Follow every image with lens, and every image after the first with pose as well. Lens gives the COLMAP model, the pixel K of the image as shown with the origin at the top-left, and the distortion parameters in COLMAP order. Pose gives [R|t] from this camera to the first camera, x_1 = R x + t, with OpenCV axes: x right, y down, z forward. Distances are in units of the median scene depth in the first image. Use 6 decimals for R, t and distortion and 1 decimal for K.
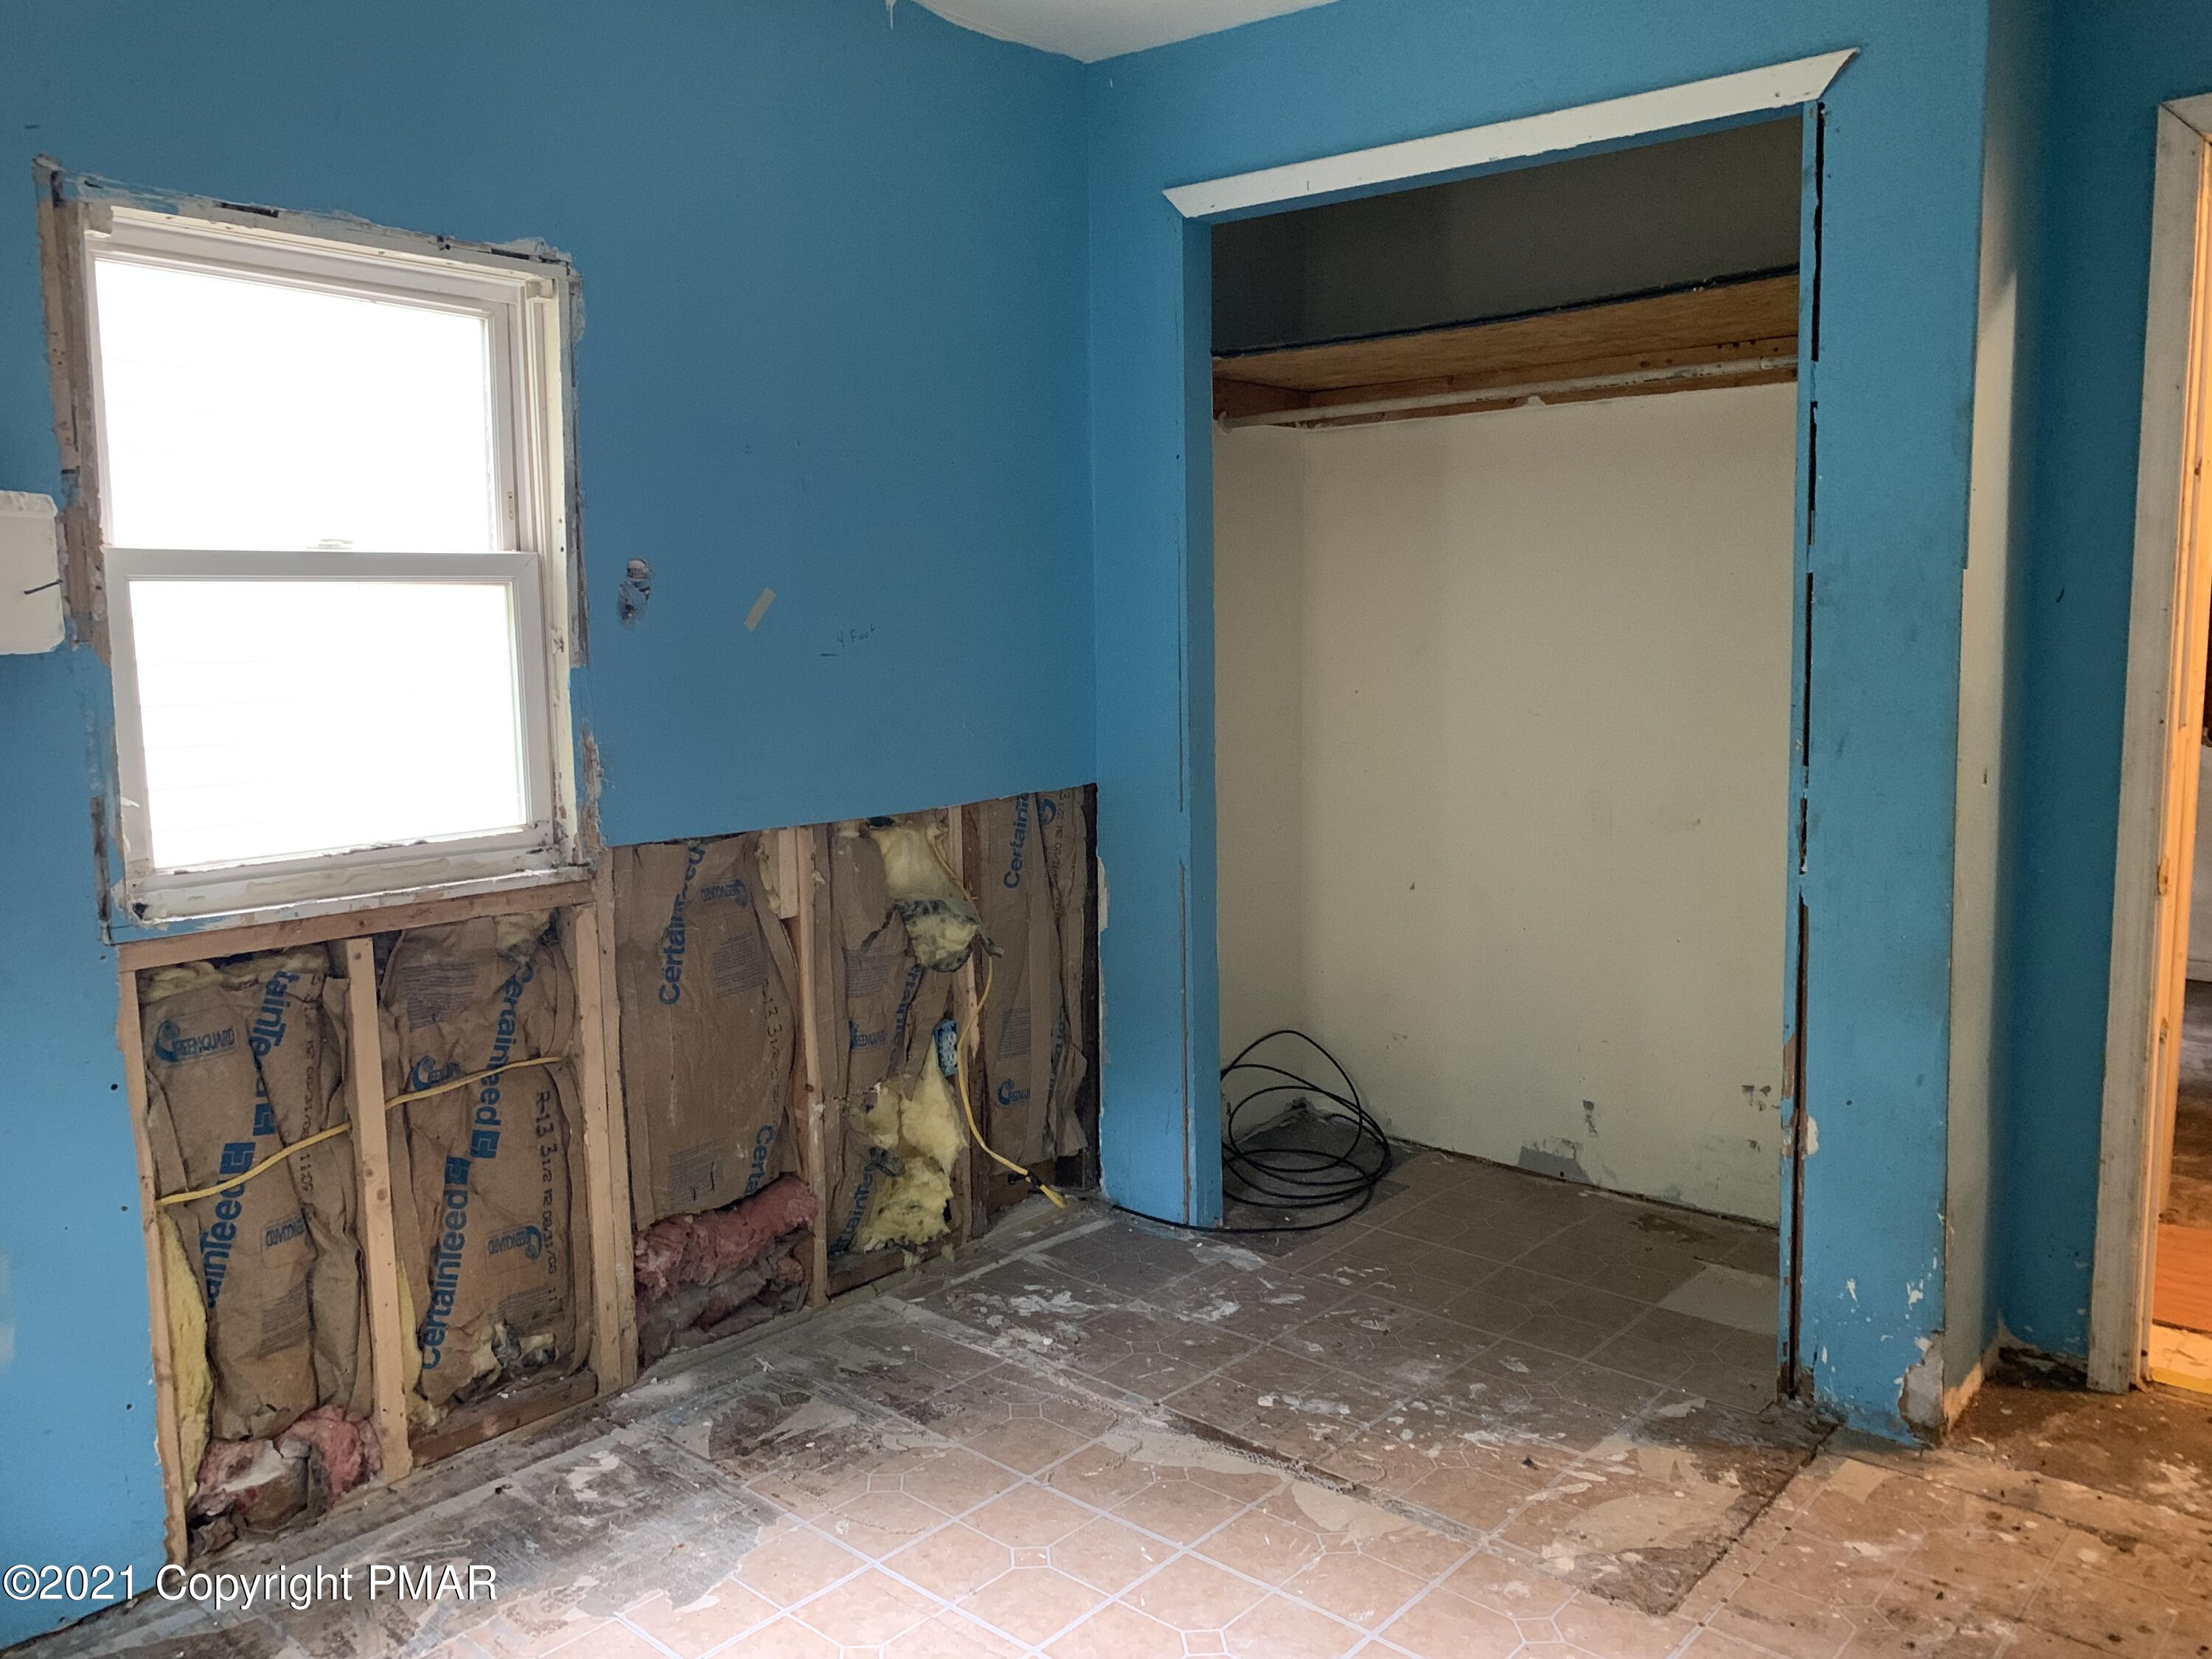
lens RADIAL K [[1682.6, 0, 1104.2], [0, 1682.6, 826.7], [0, 0, 1]] dist [0.016363, -0.000872]
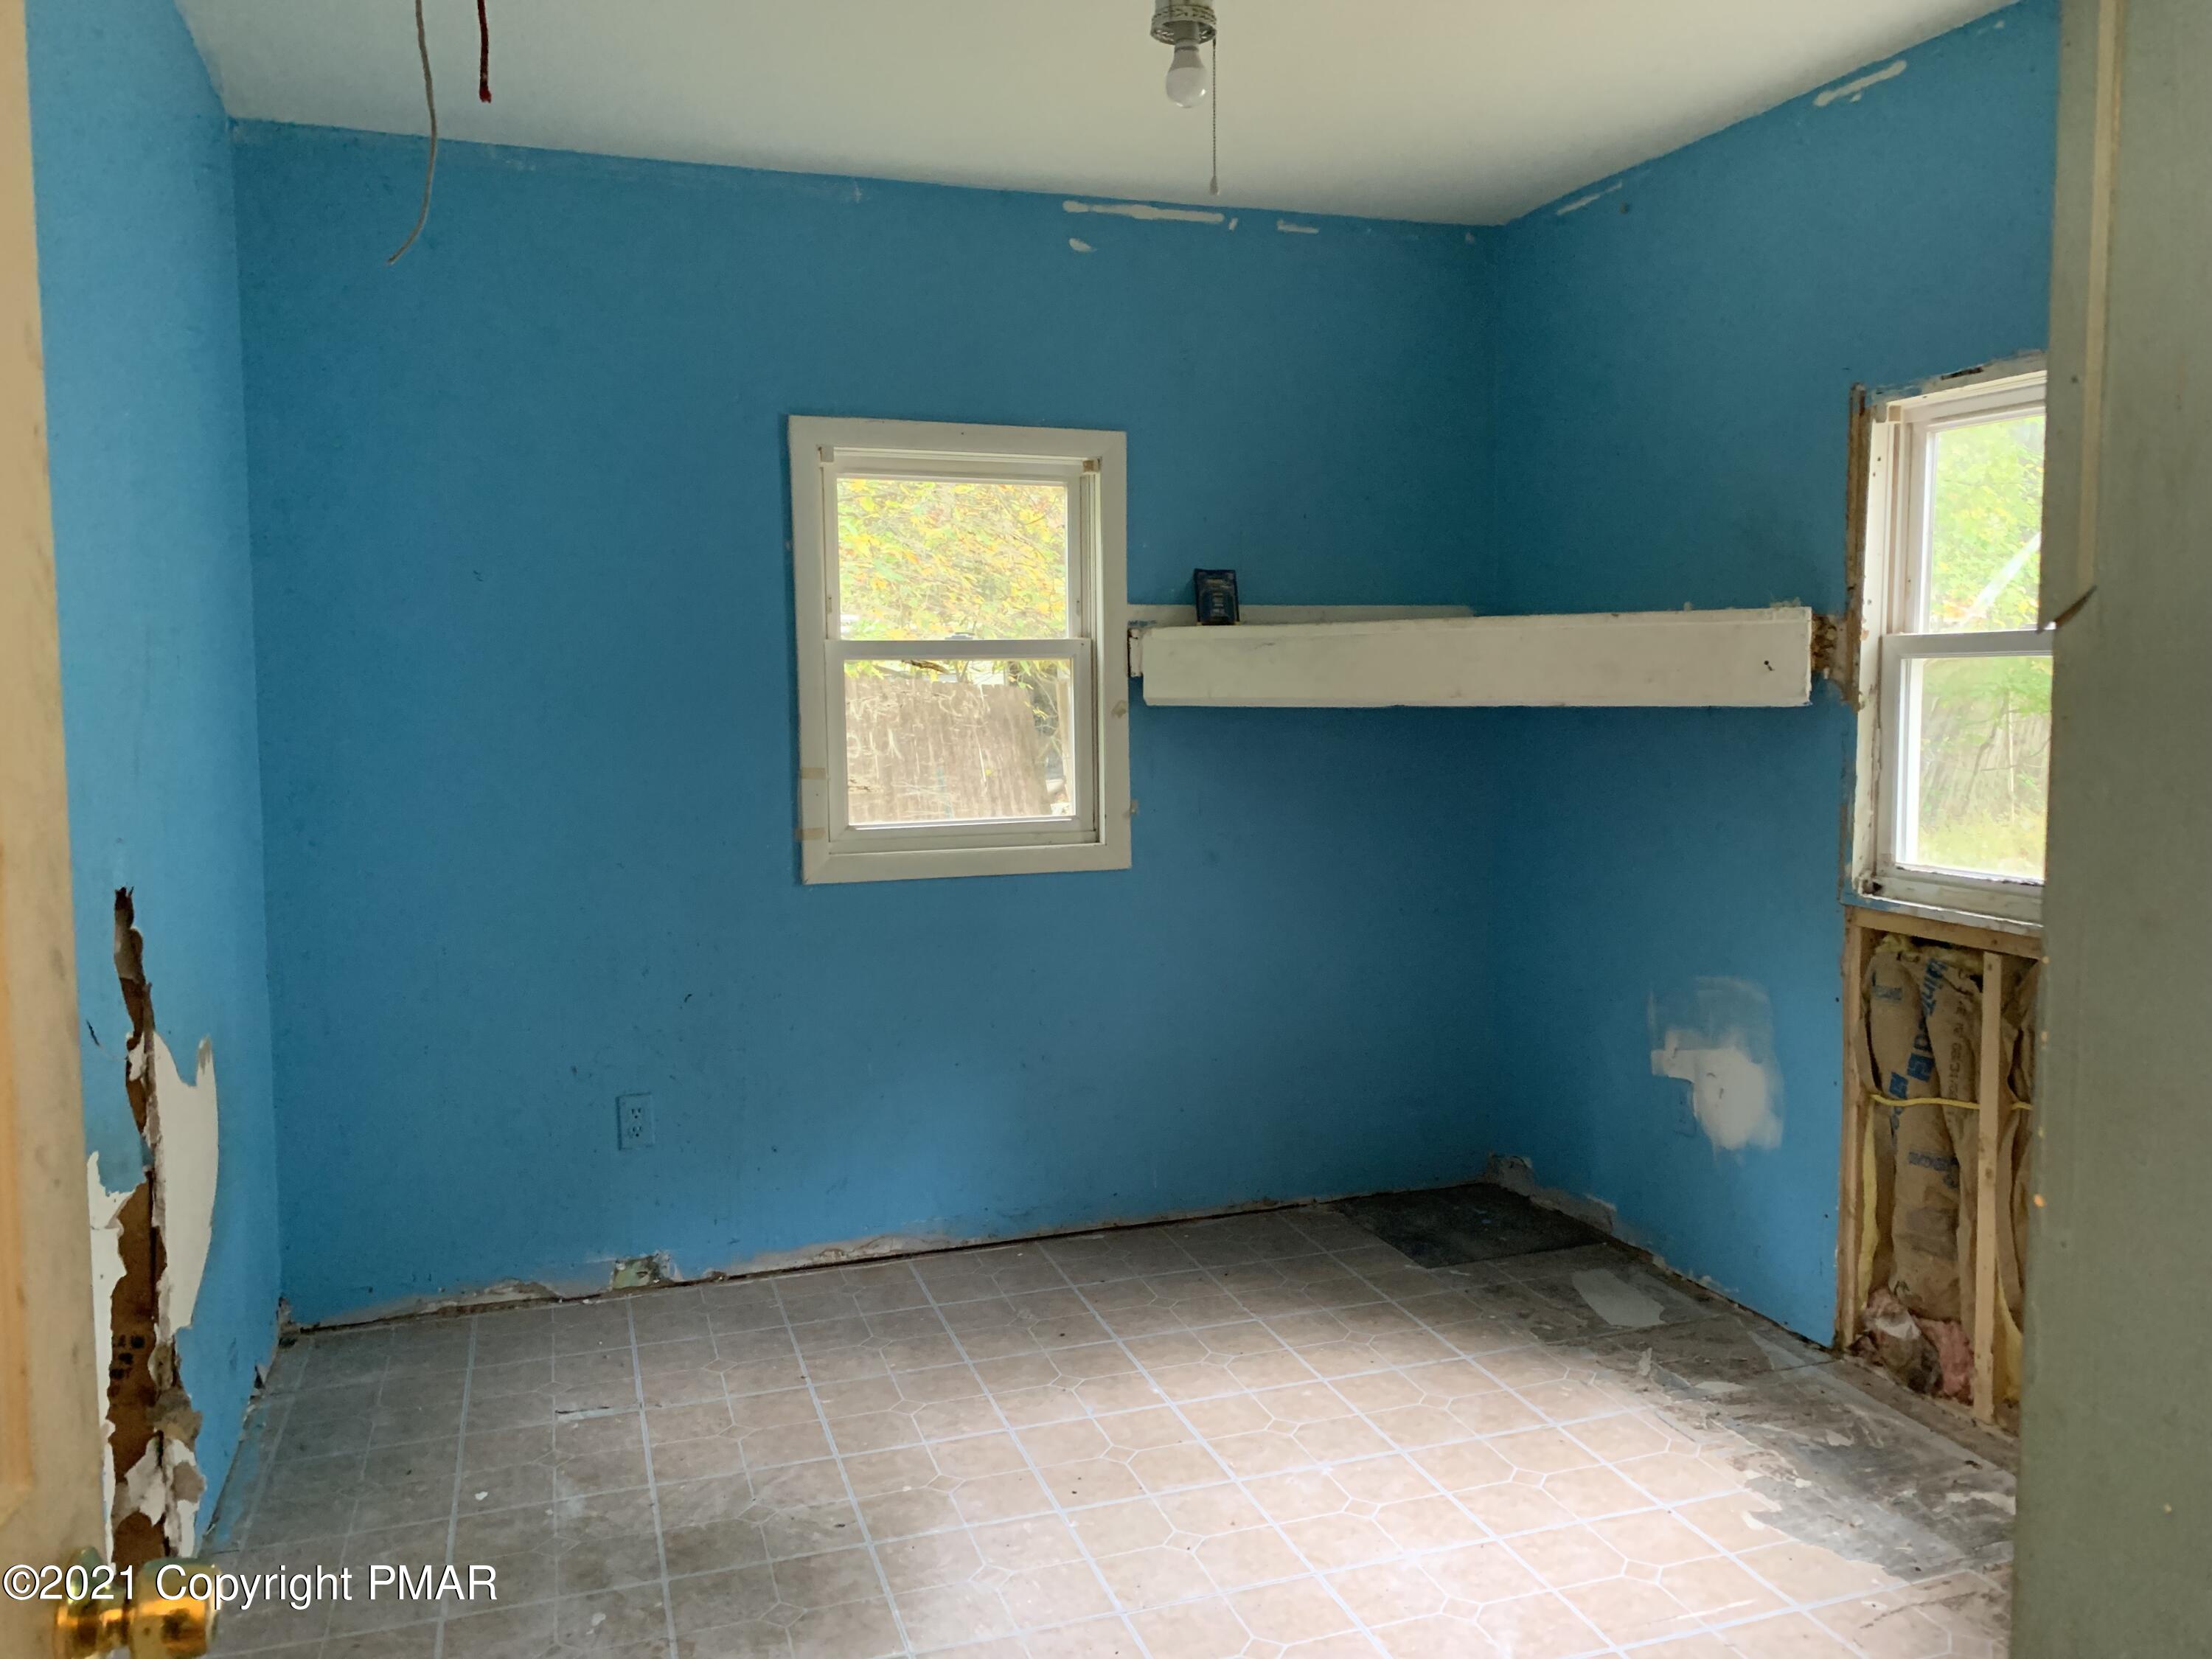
lens RADIAL K [[1682.6, 0, 1105.5], [0, 1682.6, 823.2], [0, 0, 1]] dist [0.016363, -0.000872]
pose [[-0.502198, 0.090370, -0.860018, 0.913787], [-0.095012, 0.982737, 0.158747, -0.157857], [0.859517, 0.161434, -0.484942, 1.048291]]
